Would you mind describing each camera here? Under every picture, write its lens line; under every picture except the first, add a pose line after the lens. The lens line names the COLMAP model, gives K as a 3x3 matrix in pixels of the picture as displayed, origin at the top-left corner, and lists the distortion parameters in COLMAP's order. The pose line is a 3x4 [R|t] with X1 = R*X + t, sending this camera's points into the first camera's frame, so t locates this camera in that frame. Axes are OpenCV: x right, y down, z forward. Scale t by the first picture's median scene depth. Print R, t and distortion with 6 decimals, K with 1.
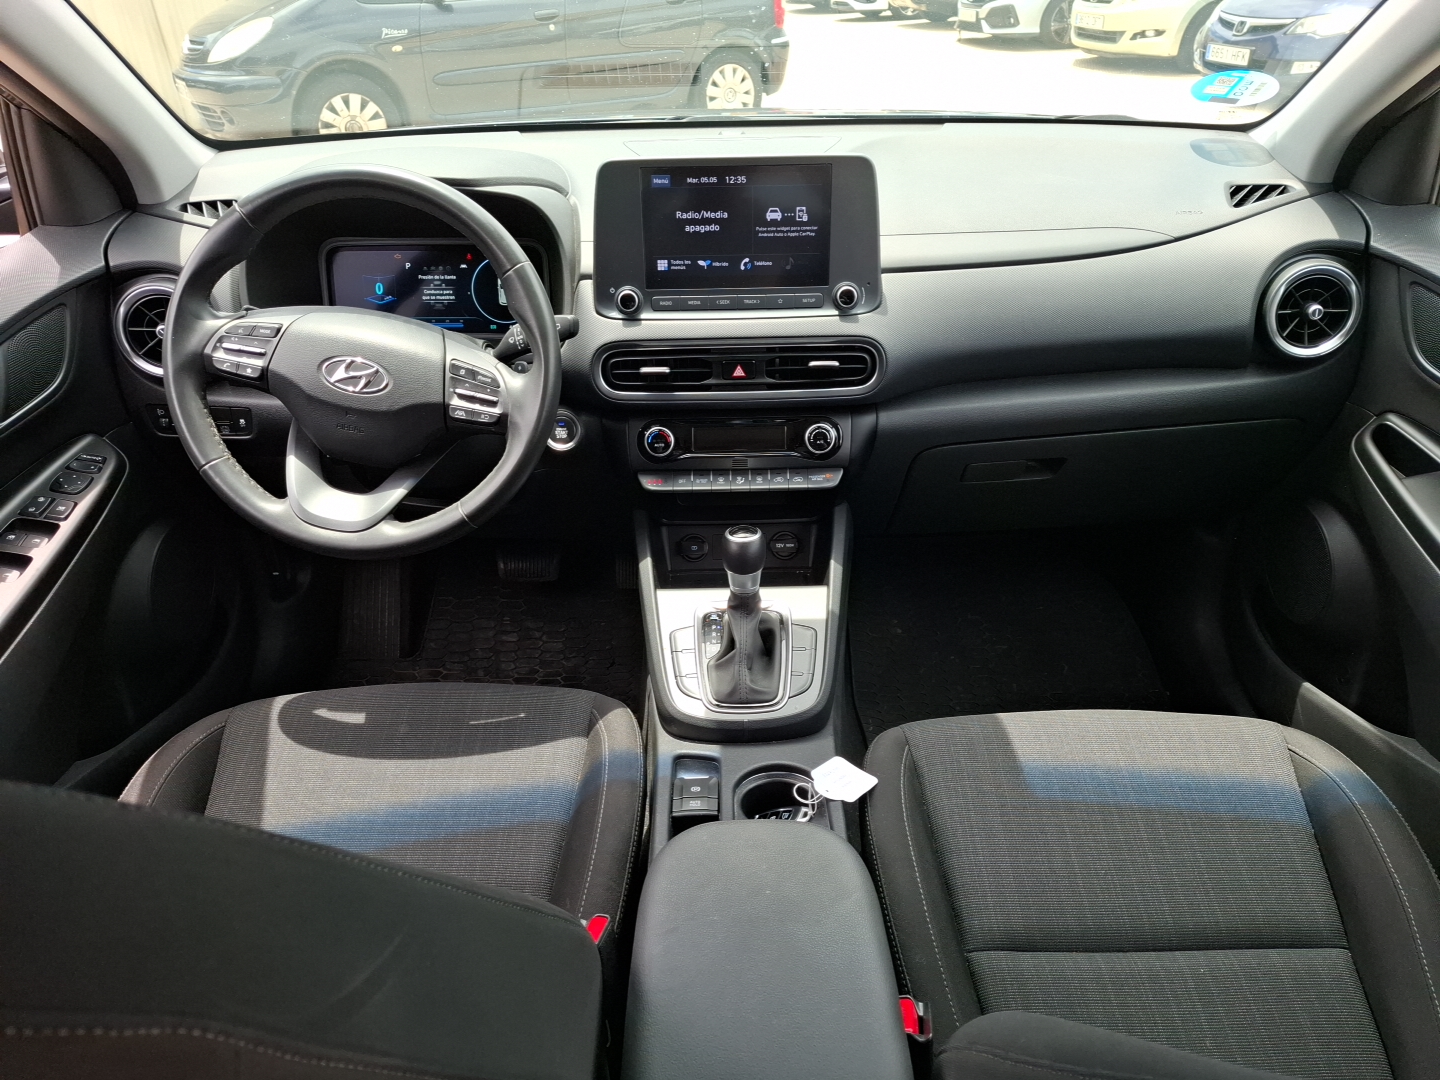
lens RADIAL K [[947.9, 0, 720.0], [0, 947.9, 540.0], [0, 0, 1]] dist [0.002887, -0.004085]
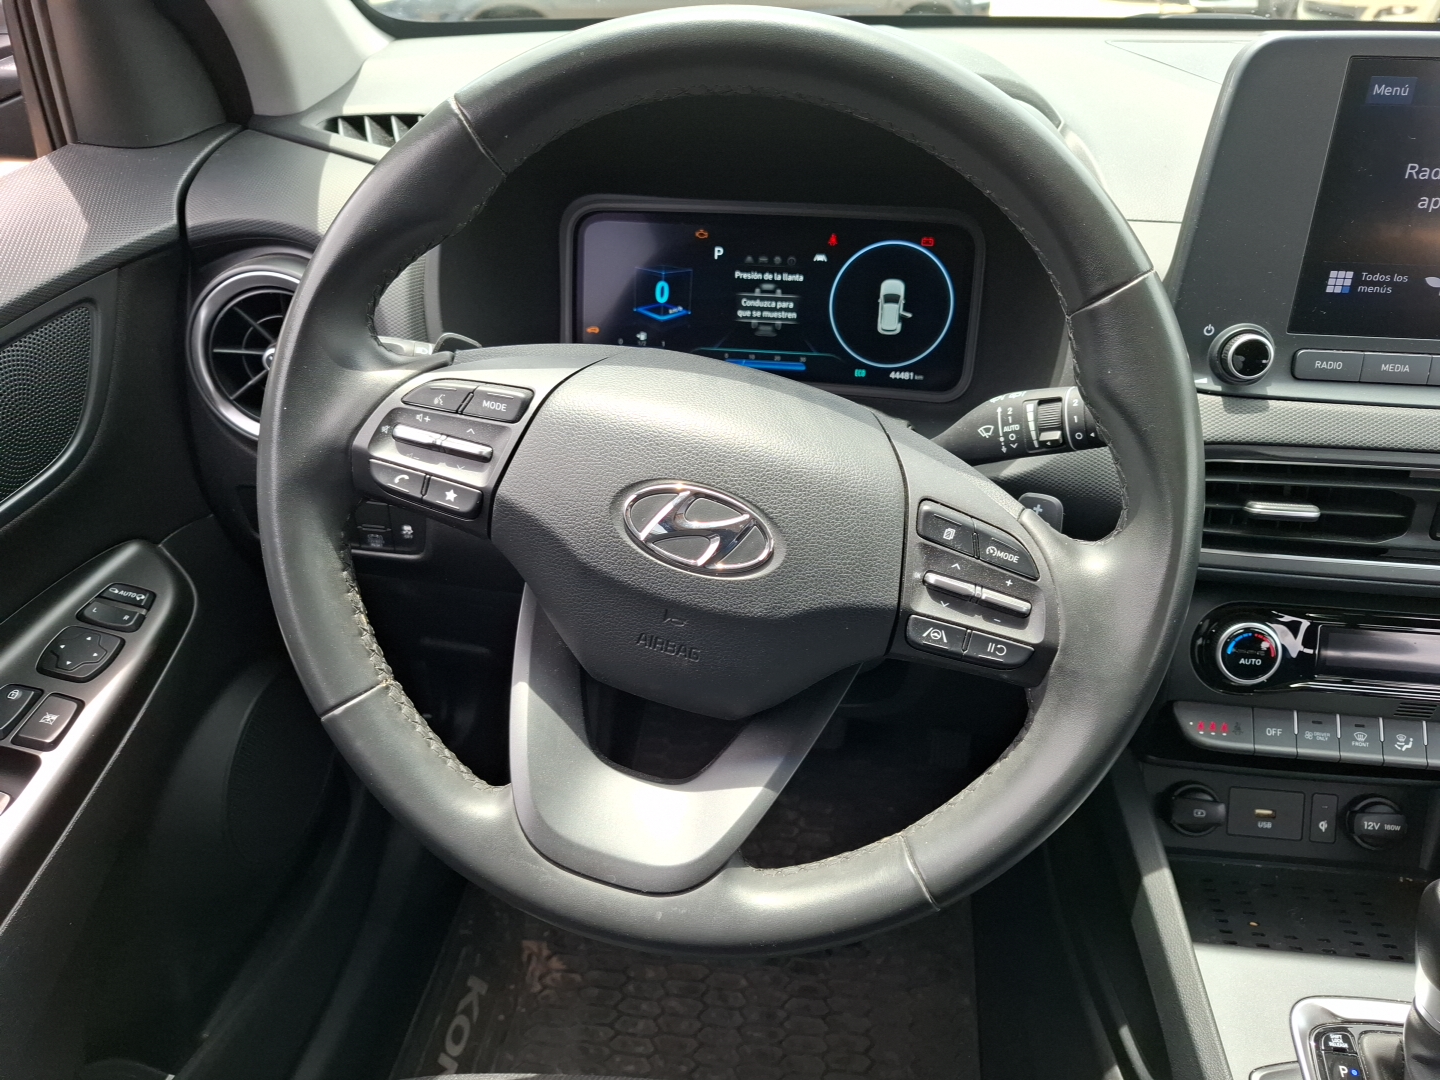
lens RADIAL K [[983.1, 0, 720.0], [0, 983.1, 540.0], [0, 0, 1]] dist [0.082250, -0.103224]
pose [[0.989301, 0.083094, -0.119916, -0.291507], [-0.082014, 0.996534, 0.013923, -0.158060], [0.120657, -0.003940, 0.992686, 0.519228]]
